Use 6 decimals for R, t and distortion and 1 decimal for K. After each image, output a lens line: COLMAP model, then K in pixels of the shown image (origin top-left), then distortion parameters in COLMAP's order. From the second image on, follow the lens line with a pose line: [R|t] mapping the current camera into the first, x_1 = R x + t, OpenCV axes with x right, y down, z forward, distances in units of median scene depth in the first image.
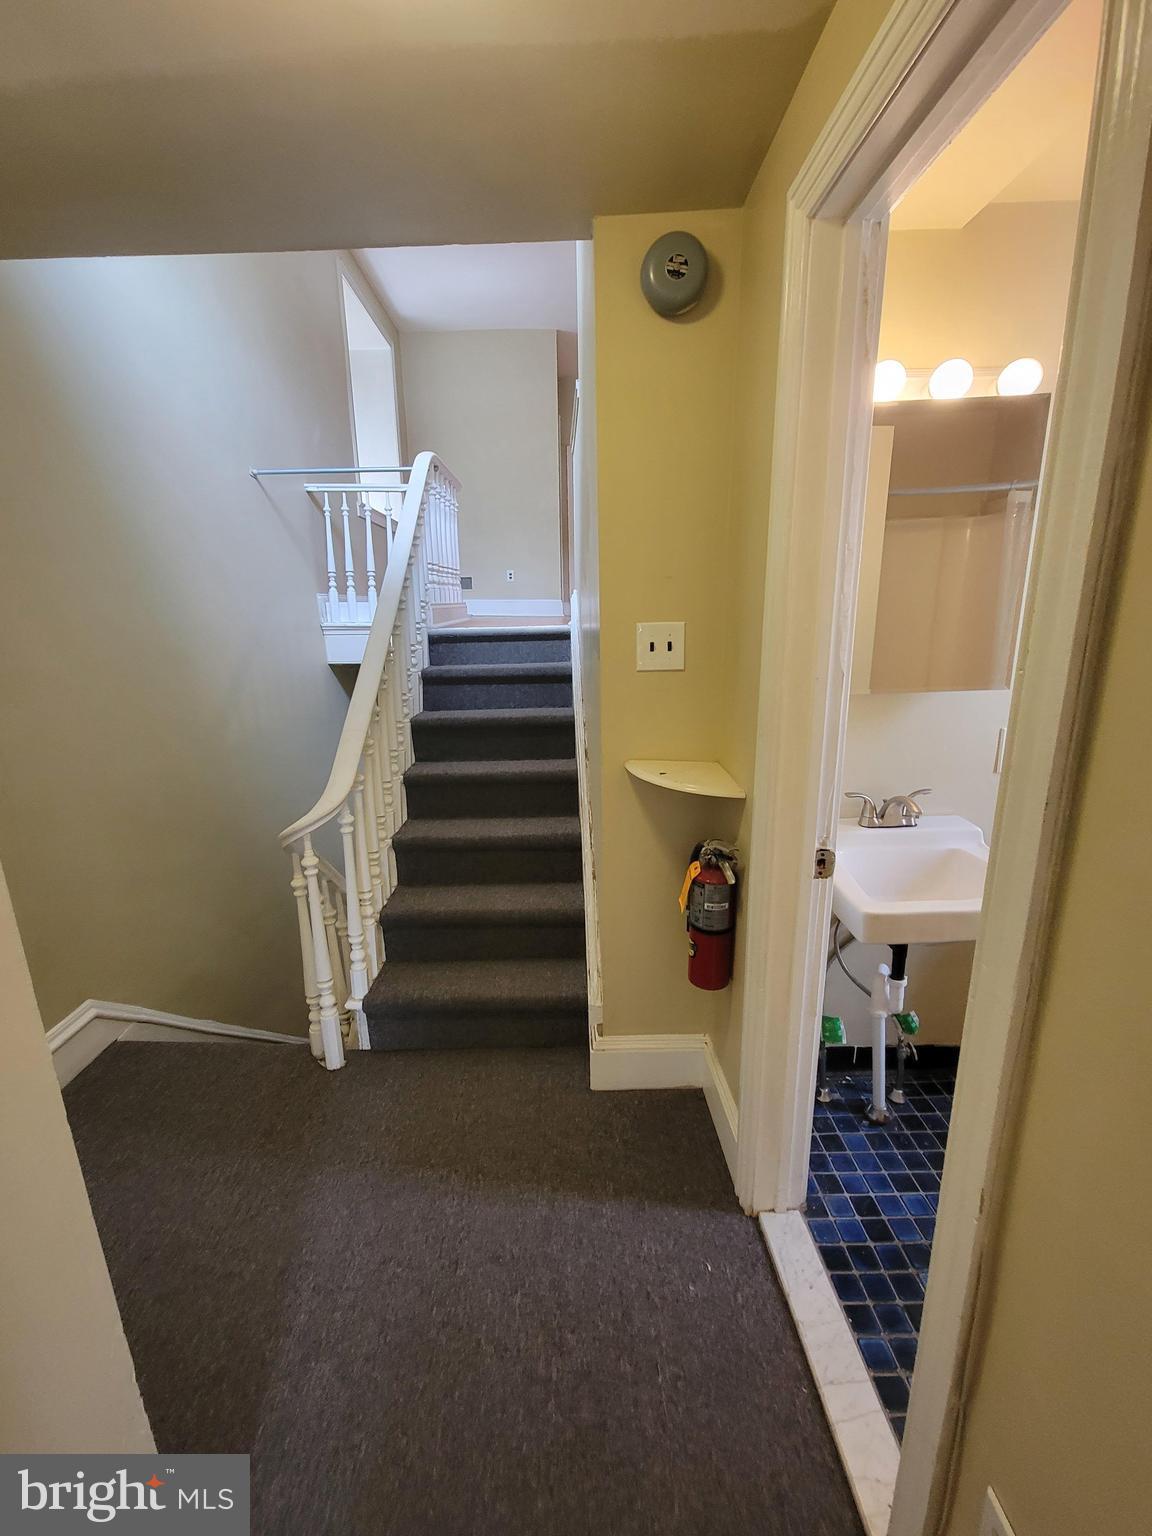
lens RADIAL K [[625.8, 0, 556.4], [0, 625.8, 767.7], [0, 0, 1]] dist [0.000074, -0.000438]
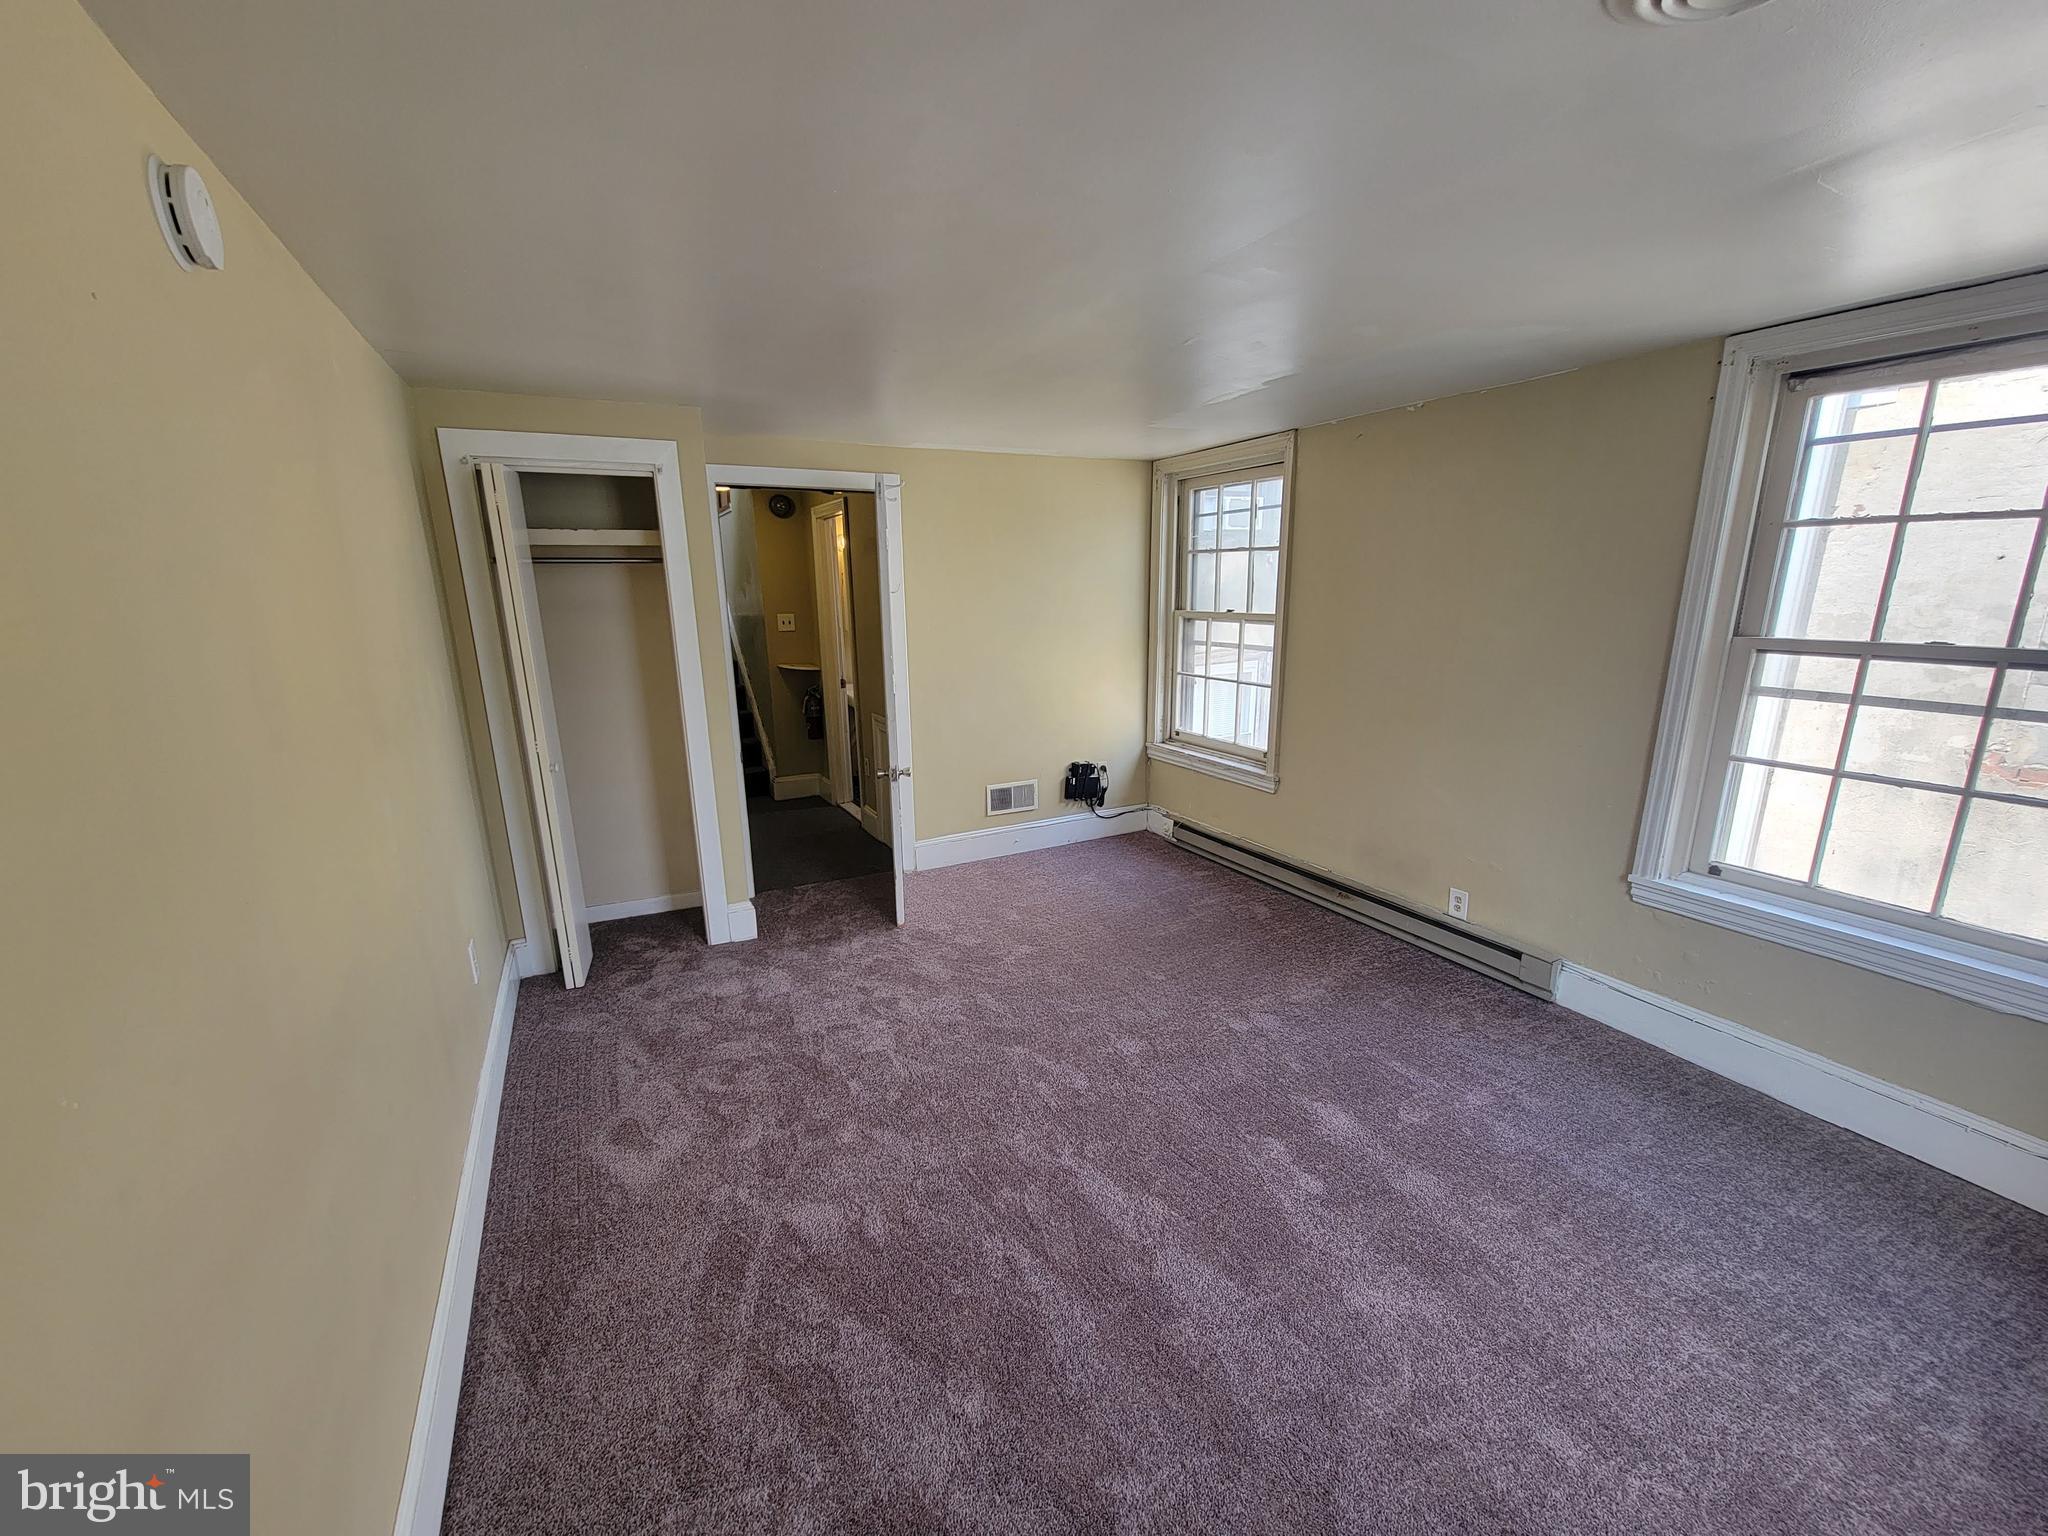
lens RADIAL K [[834.4, 0, 1015.7], [0, 834.4, 792.0], [0, 0, 1]] dist [0.000074, -0.000438]
pose [[0.875477, -0.109086, 0.470786, -0.781815], [0.106898, 0.993772, 0.031480, 0.560494], [-0.471288, 0.022766, 0.881686, -2.804851]]
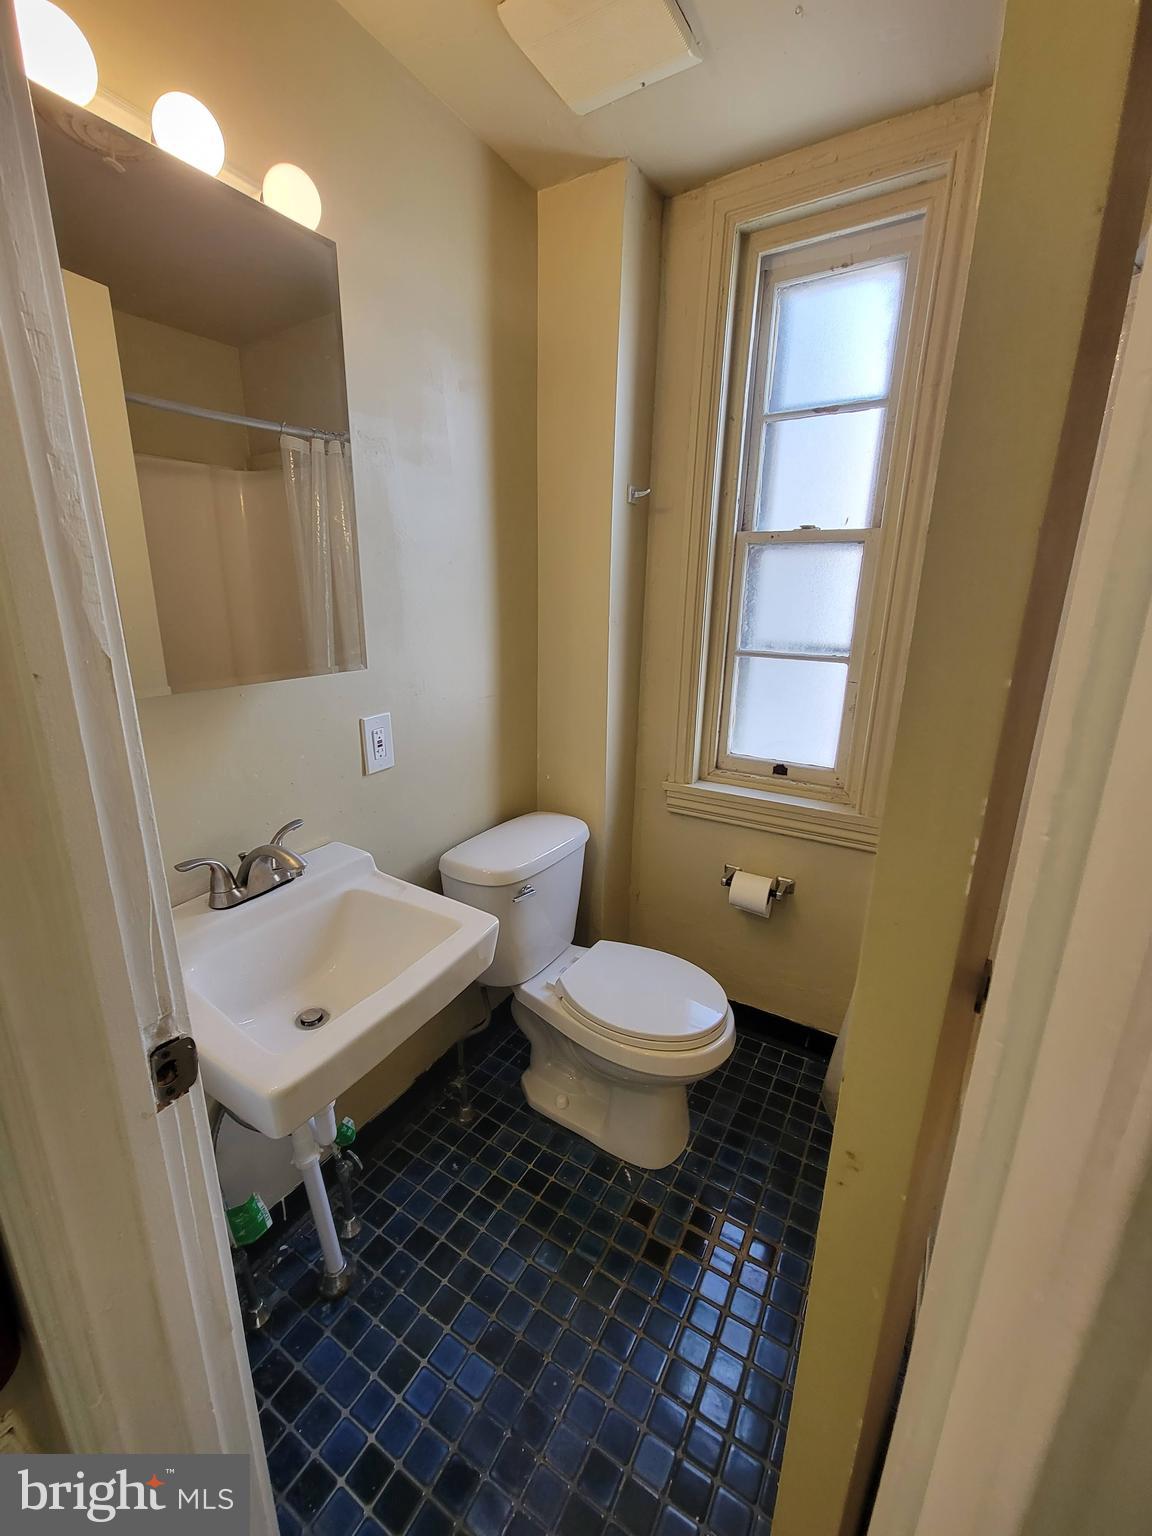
lens RADIAL K [[625.8, 0, 556.4], [0, 625.8, 767.7], [0, 0, 1]] dist [0.000074, -0.000438]
pose [[0.521004, -0.198326, 0.830194, 0.184362], [0.181210, 0.976160, 0.119474, -0.054406], [-0.834097, 0.088193, 0.544522, 0.385439]]
